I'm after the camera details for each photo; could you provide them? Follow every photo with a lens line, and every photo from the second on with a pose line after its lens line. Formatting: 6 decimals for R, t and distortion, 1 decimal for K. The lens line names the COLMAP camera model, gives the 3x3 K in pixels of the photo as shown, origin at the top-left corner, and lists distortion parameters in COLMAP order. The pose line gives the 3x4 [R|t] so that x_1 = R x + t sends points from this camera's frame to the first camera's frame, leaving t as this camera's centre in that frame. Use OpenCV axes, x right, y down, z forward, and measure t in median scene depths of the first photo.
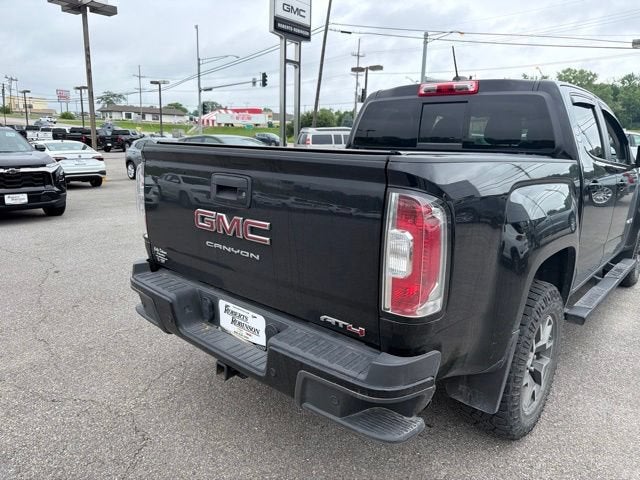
lens RADIAL K [[459.9, 0, 321.2], [0, 459.9, 236.4], [0, 0, 1]] dist [0.032074, -0.035158]
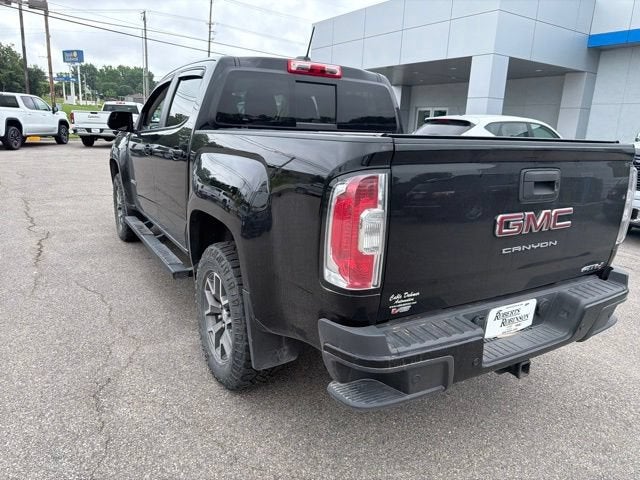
lens RADIAL K [[463.4, 0, 320.0], [0, 463.4, 240.0], [0, 0, 1]] dist [0.003338, -0.002692]
pose [[0.299031, -0.243993, 0.922523, -1.162700], [0.163000, 0.965610, 0.202553, -0.241762], [-0.940219, 0.089802, 0.328518, 1.037066]]
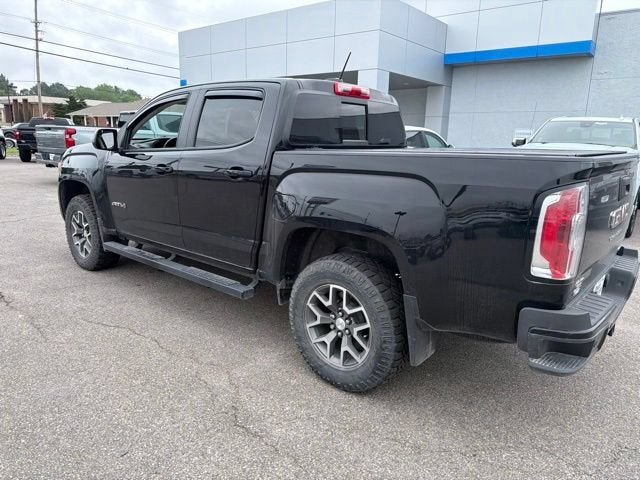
lens RADIAL K [[459.9, 0, 321.2], [0, 459.9, 236.4], [0, 0, 1]] dist [0.032074, -0.035158]
pose [[-0.018617, -0.238406, 0.970987, -1.354845], [0.181738, 0.954170, 0.237761, -0.397969], [-0.983171, 0.180892, 0.025563, 1.680071]]
